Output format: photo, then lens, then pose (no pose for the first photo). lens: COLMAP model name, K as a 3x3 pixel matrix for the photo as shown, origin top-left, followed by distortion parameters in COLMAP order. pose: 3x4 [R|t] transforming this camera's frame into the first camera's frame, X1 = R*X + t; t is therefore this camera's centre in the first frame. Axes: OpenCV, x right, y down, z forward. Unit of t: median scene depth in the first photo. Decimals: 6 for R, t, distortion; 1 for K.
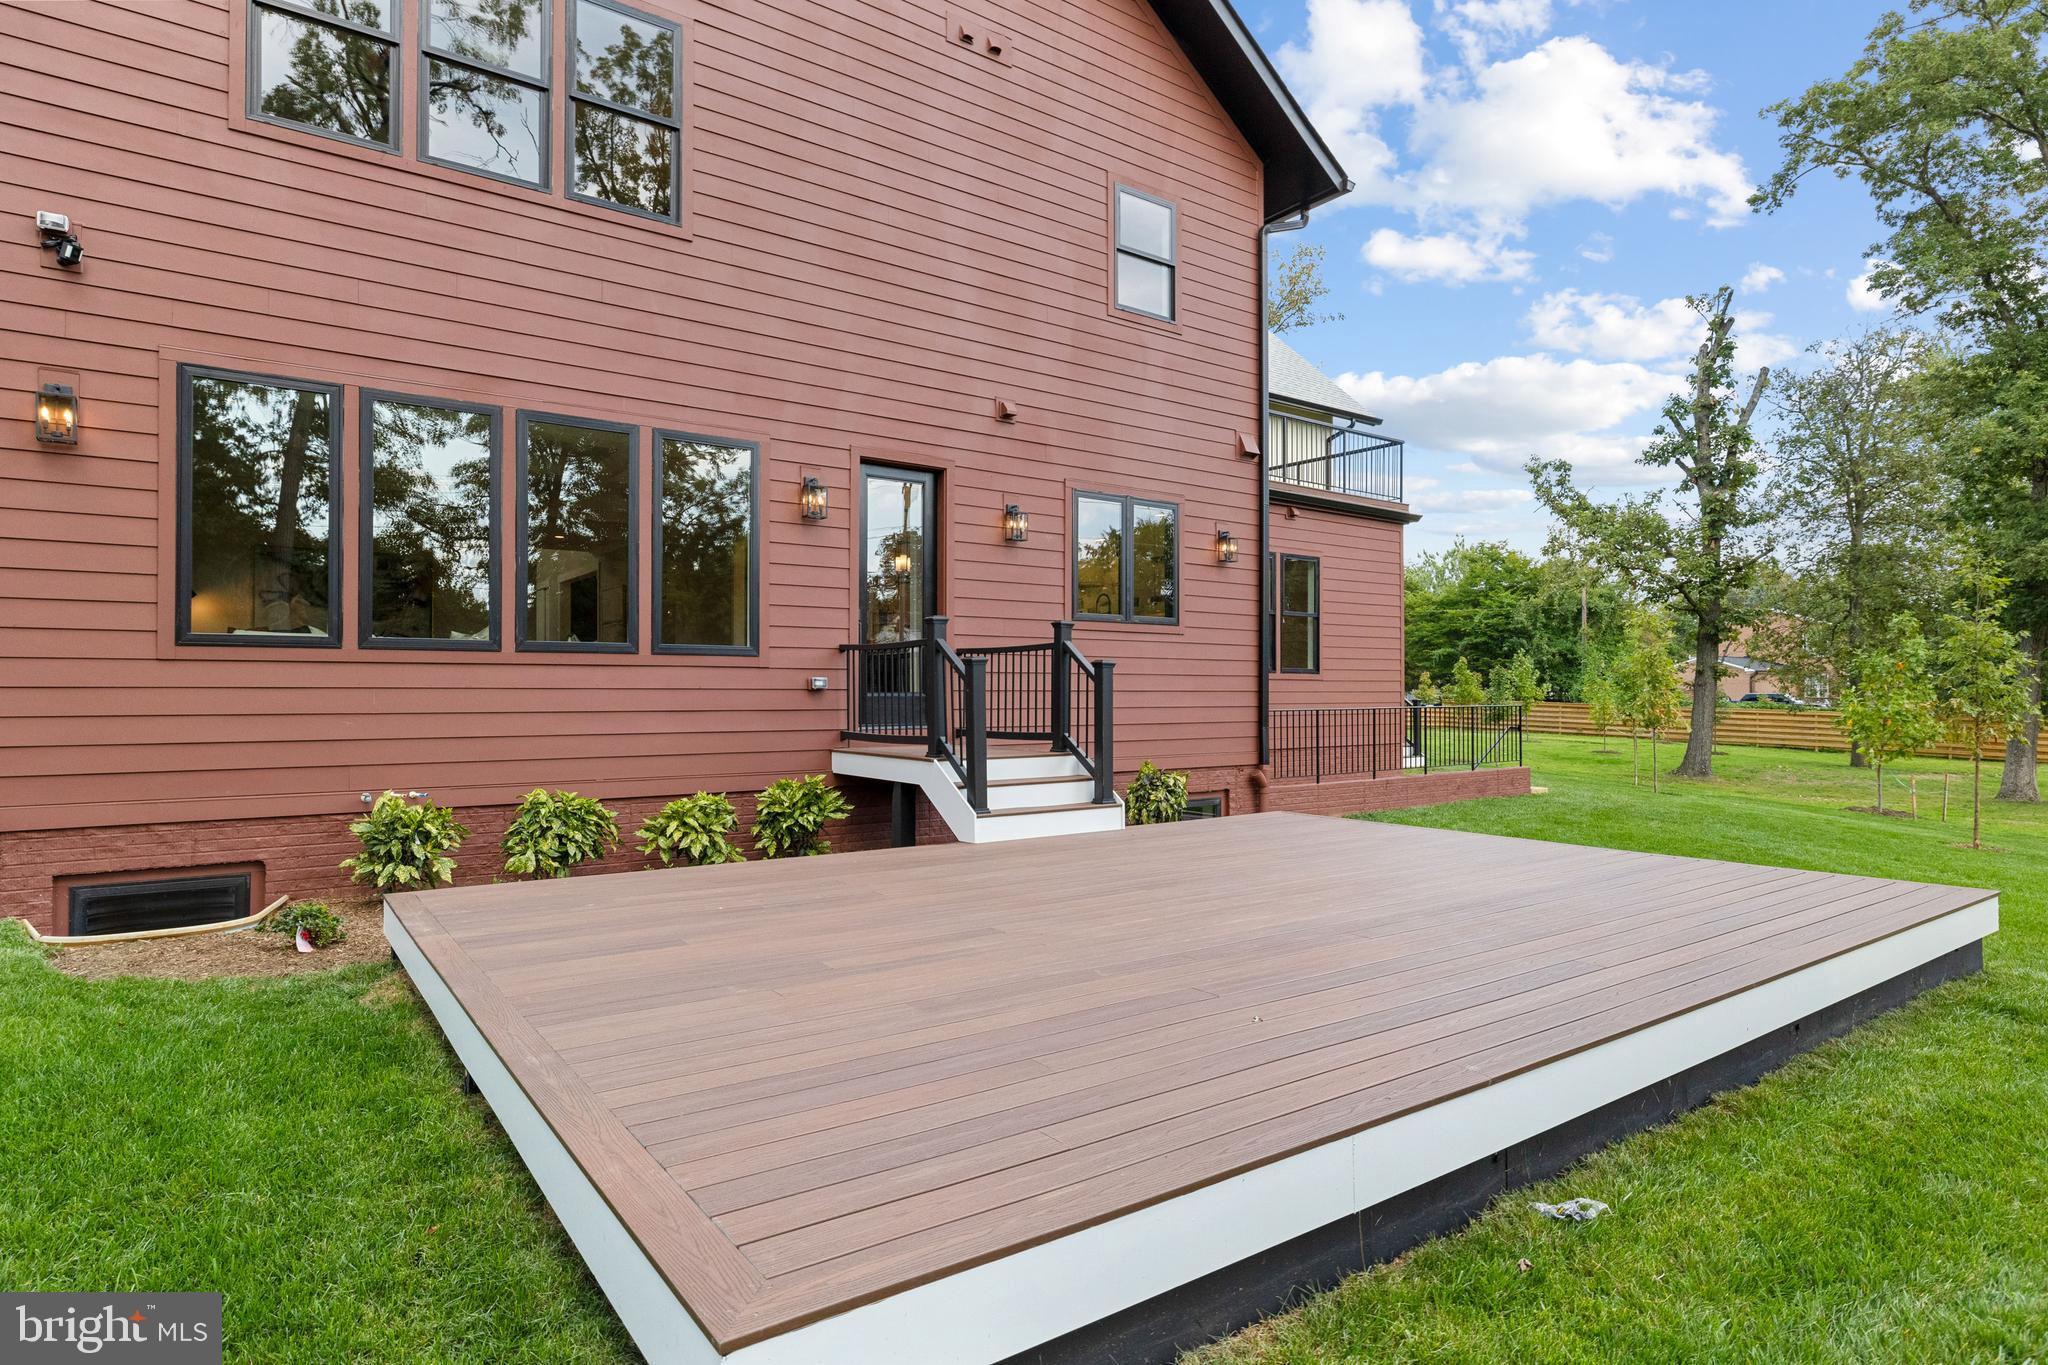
lens RADIAL K [[1107.3, 0, 1026.0], [0, 1107.3, 682.1], [0, 0, 1]] dist [0.000154, 0.000297]
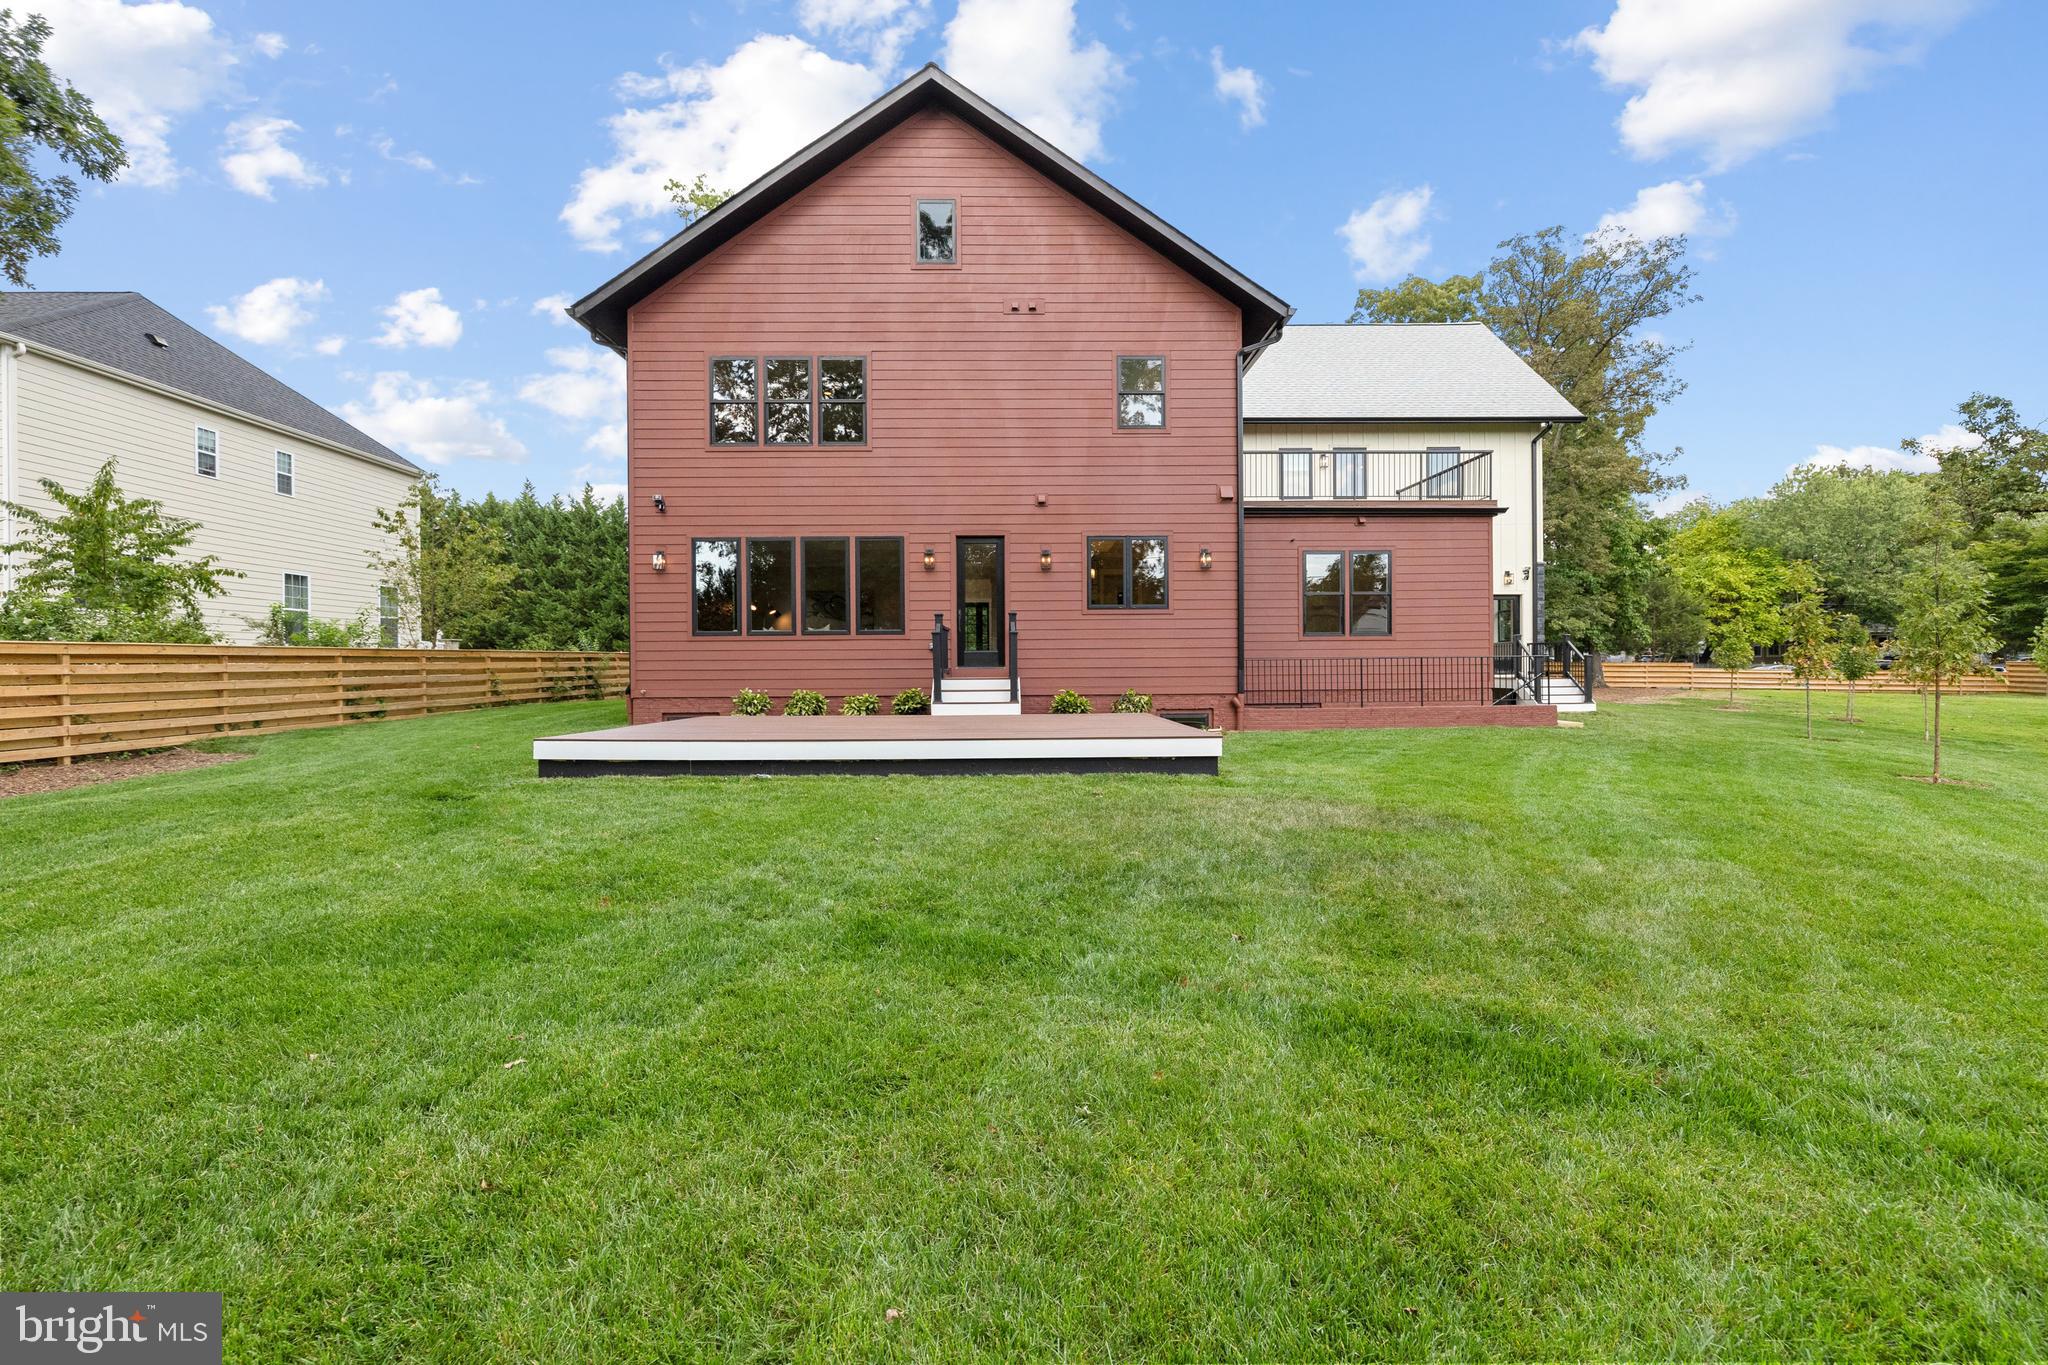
lens RADIAL K [[890.6, 0, 1017.5], [0, 890.6, 675.5], [0, 0, 1]] dist [0.000522, 0.000043]
pose [[0.815396, -0.001383, -0.578901, 0.823099], [0.013165, 0.999783, 0.016155, 0.027986], [0.578753, -0.020794, 0.815237, -0.263079]]
